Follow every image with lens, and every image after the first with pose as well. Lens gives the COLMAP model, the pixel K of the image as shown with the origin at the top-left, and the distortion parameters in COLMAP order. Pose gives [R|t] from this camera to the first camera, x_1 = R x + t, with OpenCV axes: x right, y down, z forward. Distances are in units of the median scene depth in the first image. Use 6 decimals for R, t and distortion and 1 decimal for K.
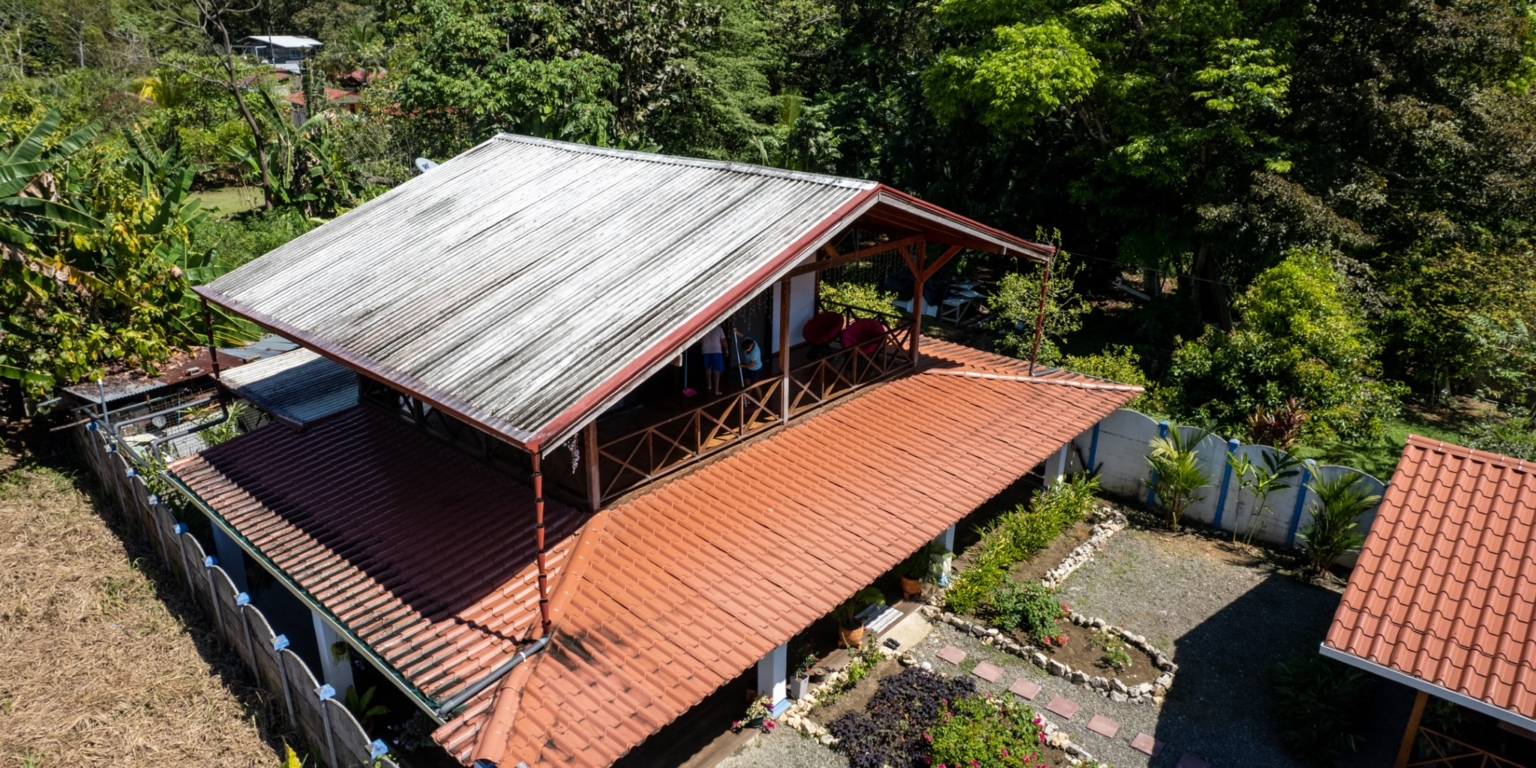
lens RADIAL K [[976.7, 0, 765.9], [0, 976.7, 394.7], [0, 0, 1]] dist [-0.077791, 0.066075]
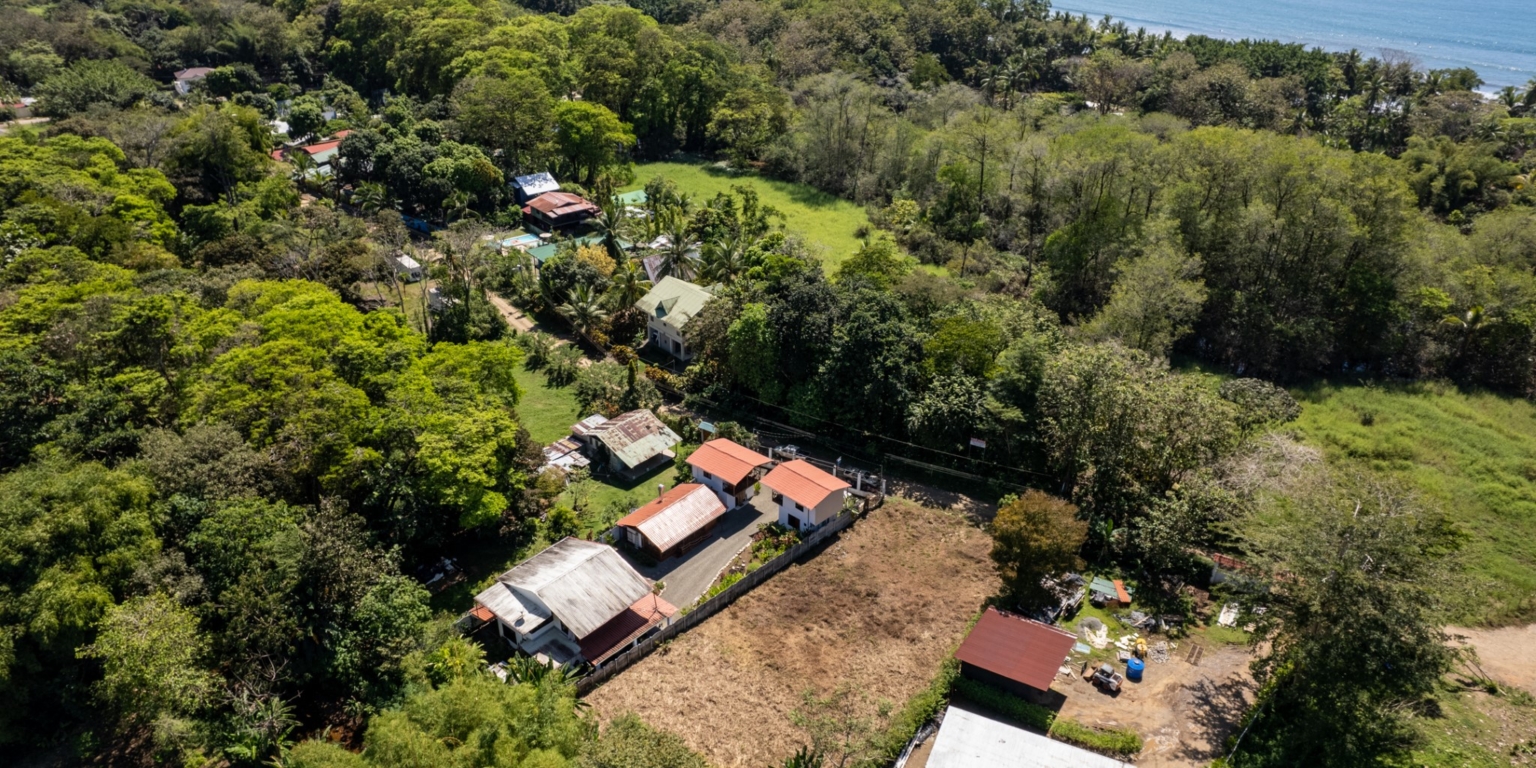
lens RADIAL K [[976.7, 0, 765.7], [0, 976.7, 399.4], [0, 0, 1]] dist [-0.077791, 0.066075]
pose [[-0.011155, -0.488930, 0.872252, -3.939654], [0.348628, 0.815670, 0.461673, -2.814109], [-0.937195, 0.309241, 0.161356, -1.062383]]
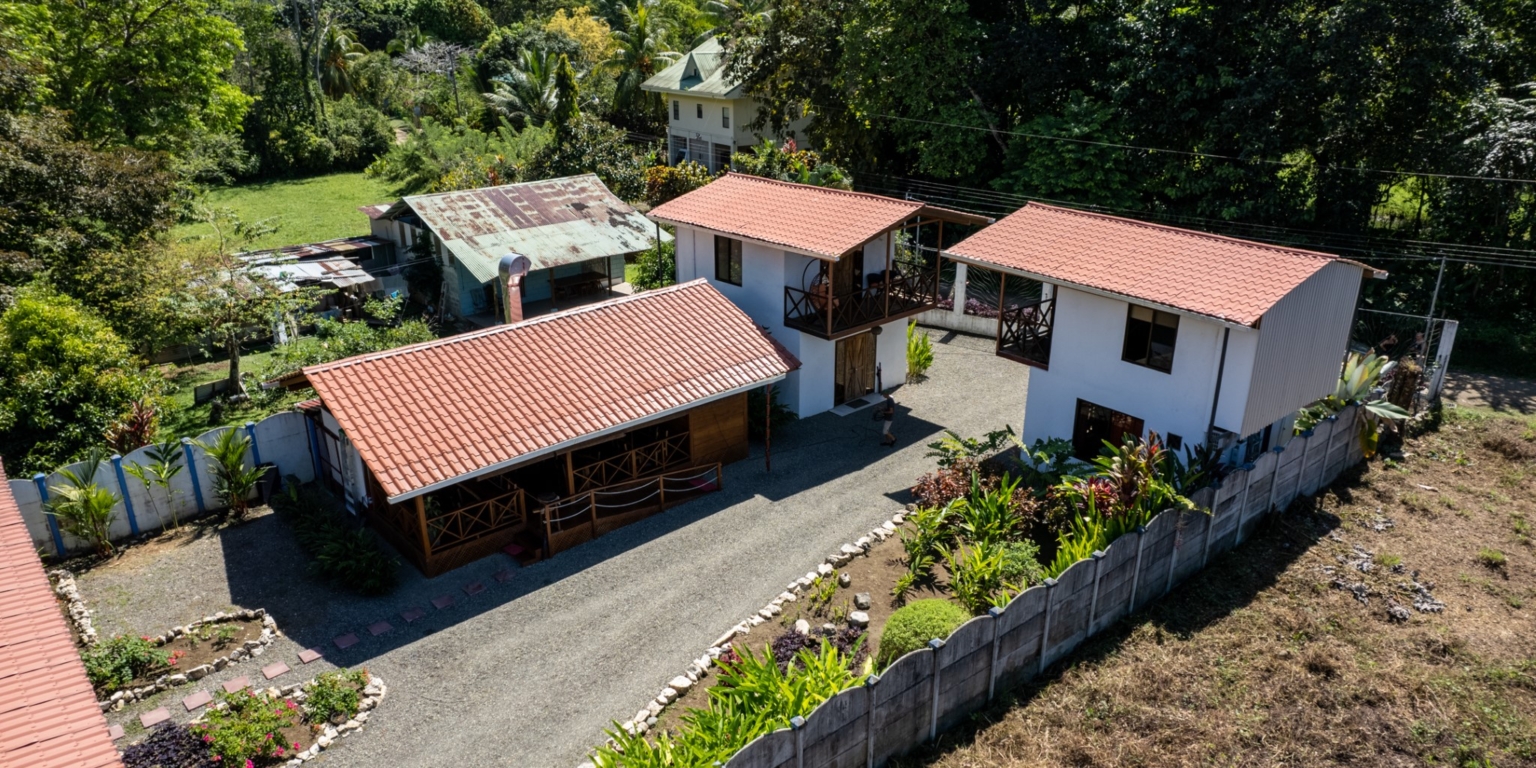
lens RADIAL K [[976.7, 0, 765.9], [0, 976.7, 396.2], [0, 0, 1]] dist [-0.077791, 0.066075]
pose [[0.114422, -0.369968, 0.921972, -0.424439], [0.359985, 0.880433, 0.308623, -0.084429], [-0.925915, 0.296583, 0.233924, 0.024858]]
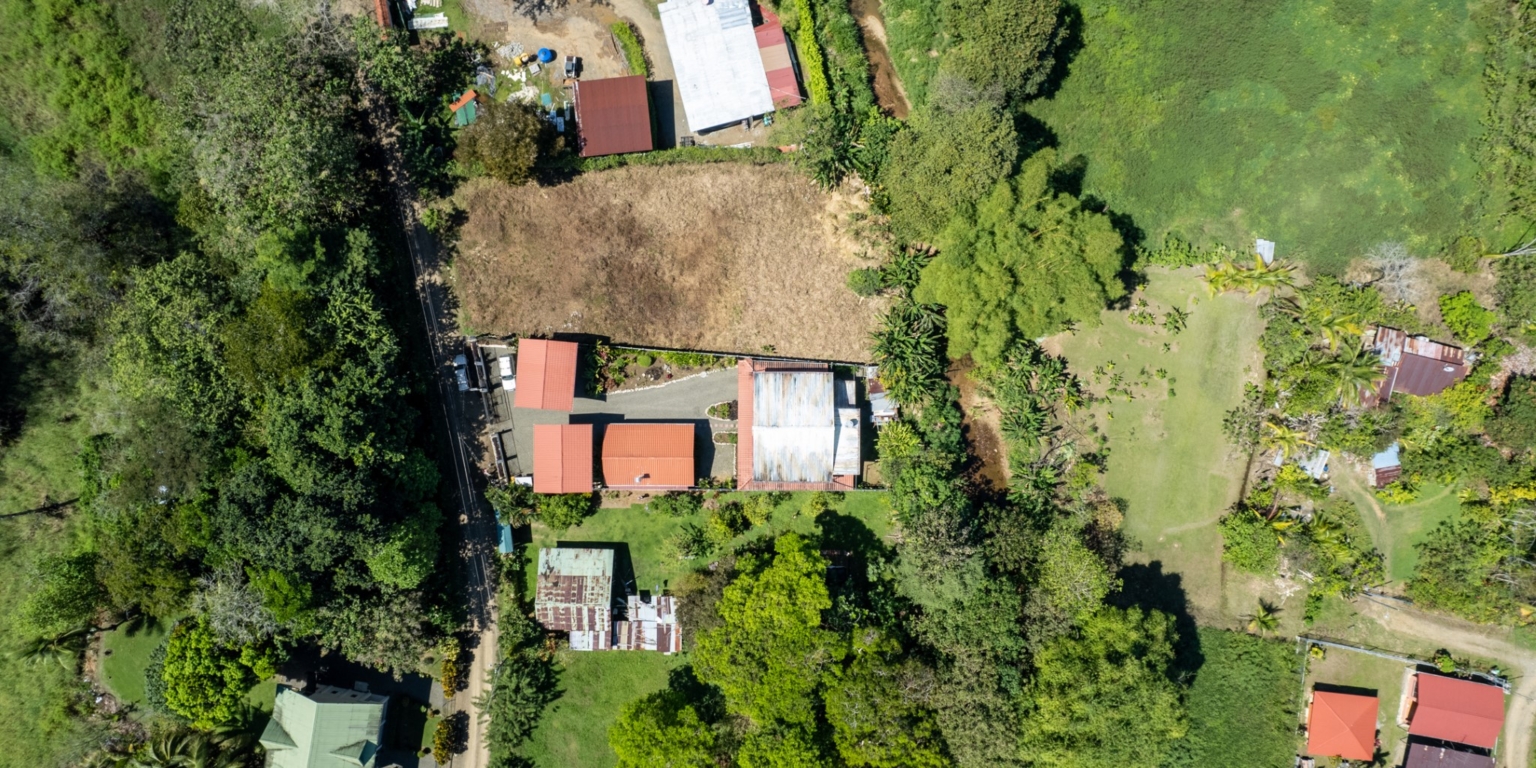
lens RADIAL K [[976.7, 0, 771.4], [0, 976.7, 386.3], [0, 0, 1]] dist [-0.077791, 0.066075]
pose [[-0.761513, 0.648115, -0.006693, -0.128092], [-0.239516, -0.271798, 0.932072, -5.514936], [0.602270, 0.711388, 0.362212, -1.463870]]
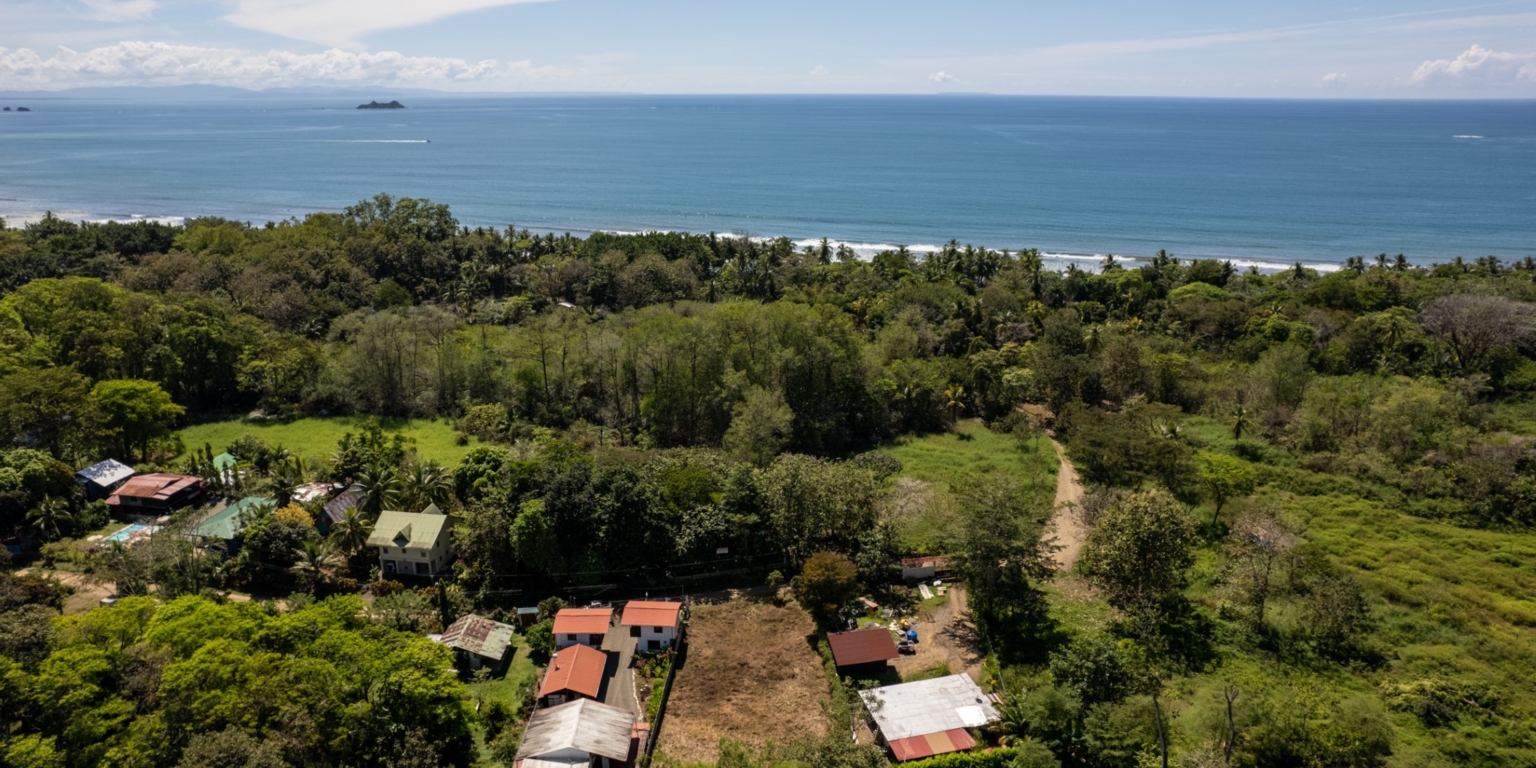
lens RADIAL K [[976.7, 0, 766.7], [0, 976.7, 396.8], [0, 0, 1]] dist [-0.077791, 0.066075]
pose [[-0.660751, -0.238337, 0.711760, -4.669237], [0.261993, 0.815380, 0.516252, -4.649057], [-0.703397, 0.527590, -0.476321, 1.854178]]
